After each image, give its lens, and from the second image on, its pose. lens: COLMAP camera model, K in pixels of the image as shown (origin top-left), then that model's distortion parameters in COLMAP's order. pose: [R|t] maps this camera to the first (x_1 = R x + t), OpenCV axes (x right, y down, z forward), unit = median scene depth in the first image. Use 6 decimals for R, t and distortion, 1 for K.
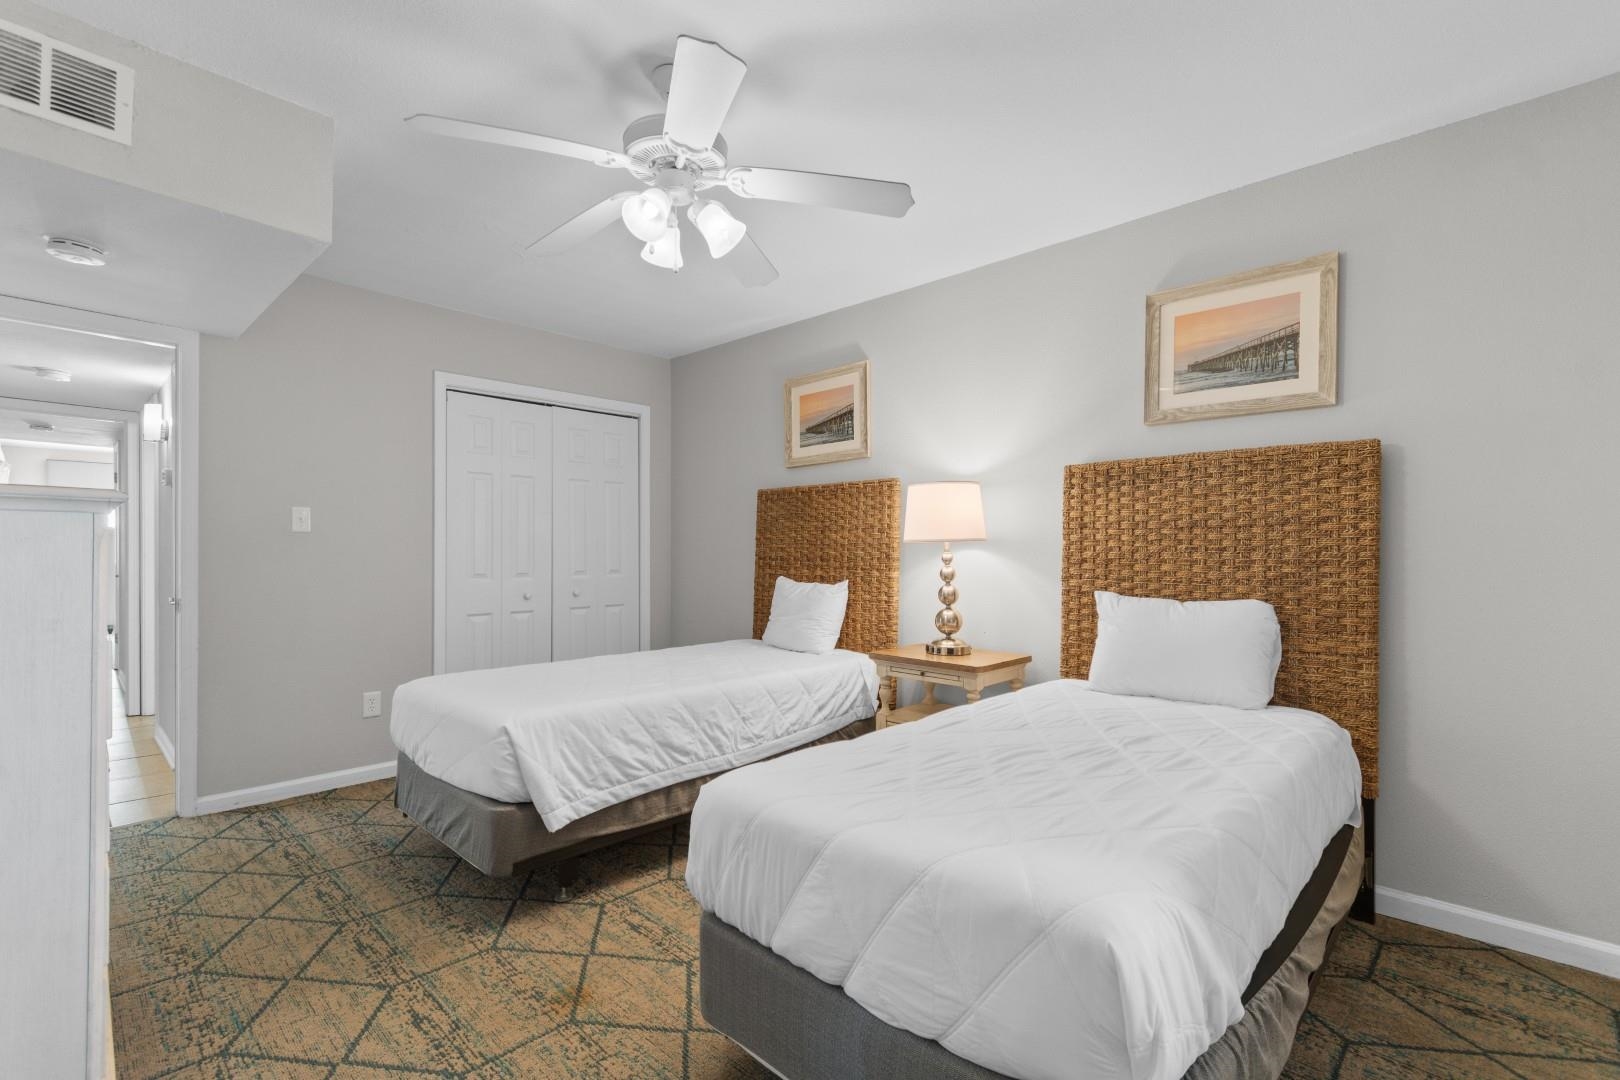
lens RADIAL K [[722.6, 0, 811.3], [0, 722.6, 548.7], [0, 0, 1]] dist [0.005400, -0.000657]
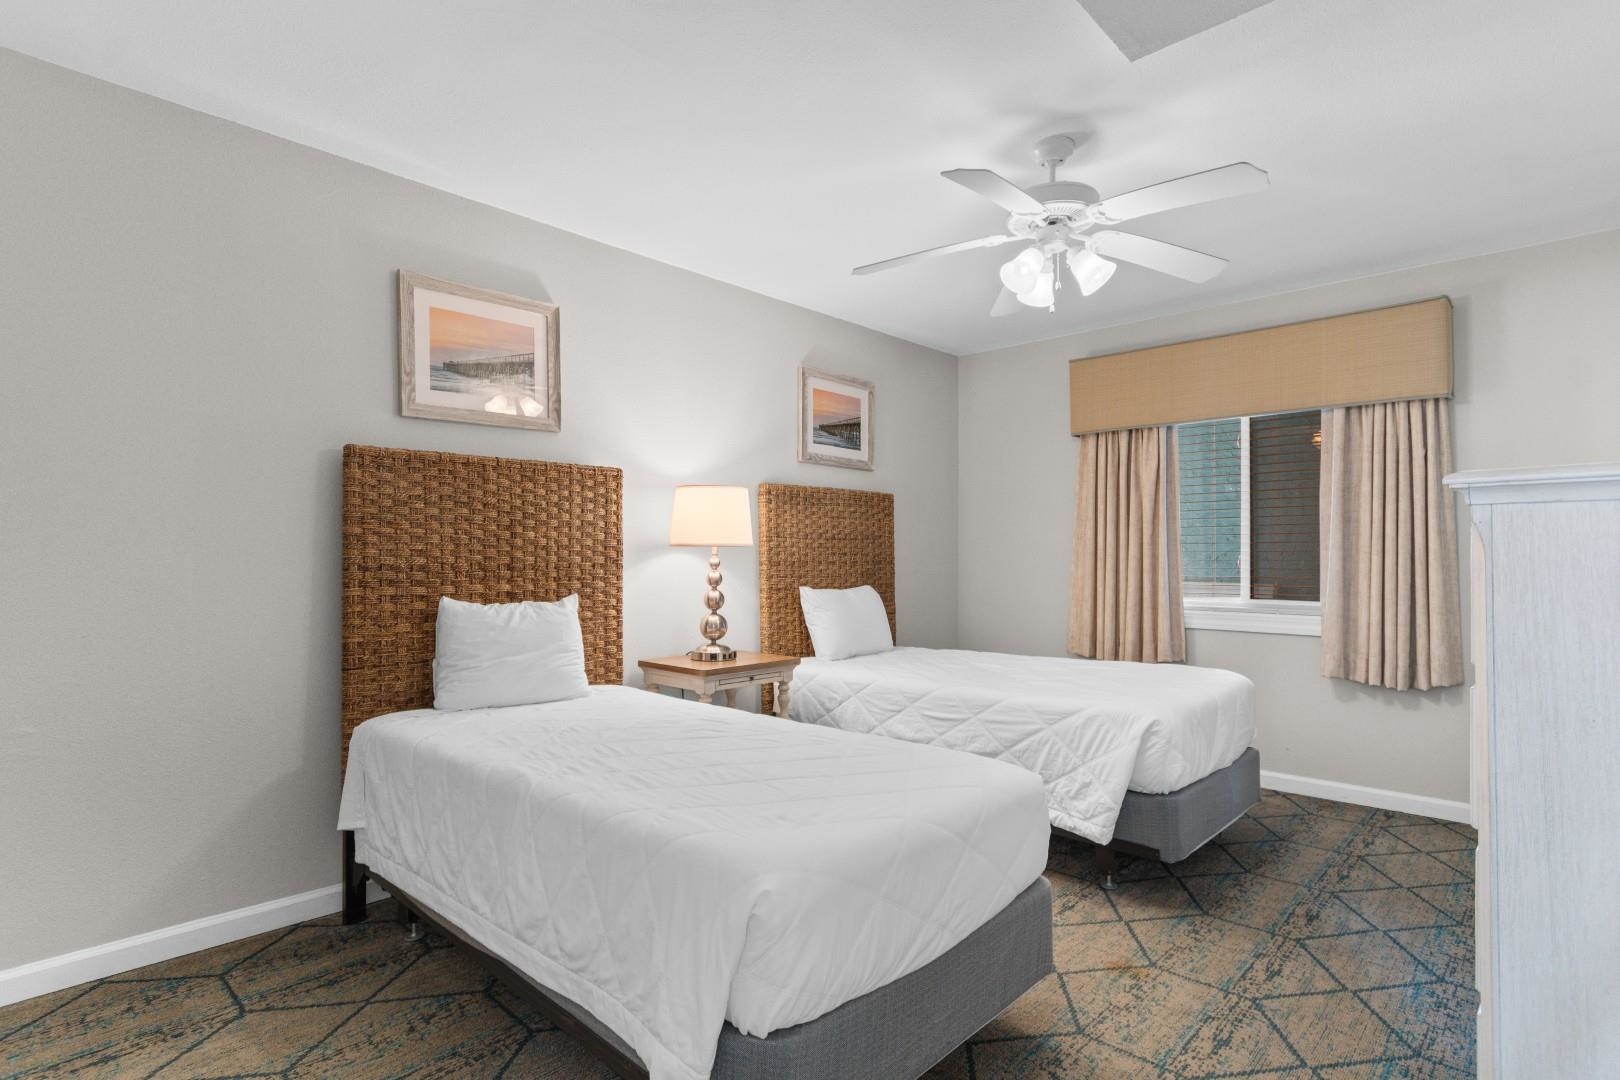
lens RADIAL K [[818.6, 0, 799.4], [0, 818.6, 537.6], [0, 0, 1]] dist [0.001314, -0.008673]
pose [[0.002564, 0.020344, 0.999790, -0.804097], [-0.000969, 0.999793, -0.020342, 0.001235], [-0.999996, -0.000916, 0.002583, 0.764051]]
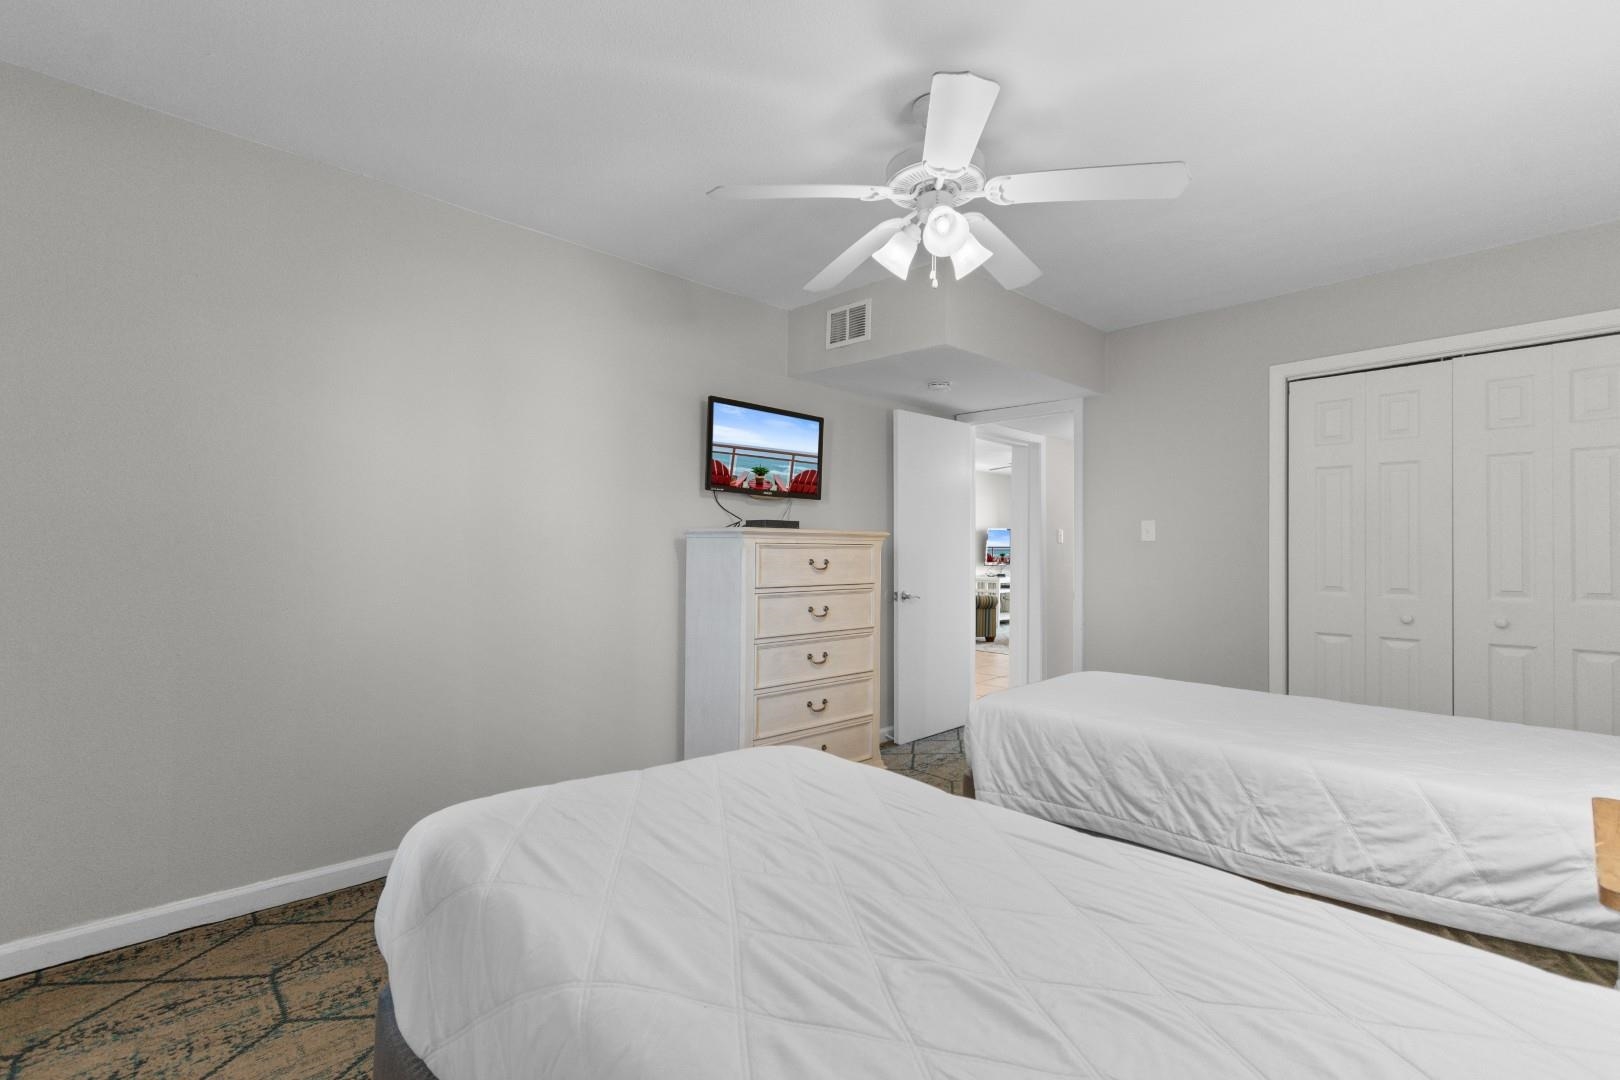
lens RADIAL K [[722.6, 0, 811.3], [0, 722.6, 548.7], [0, 0, 1]] dist [0.005400, -0.000657]
pose [[-0.058730, -0.011336, -0.998210, 4.739059], [-0.004040, 0.999930, -0.011117, 0.024939], [0.998266, 0.003380, -0.058771, 4.929105]]
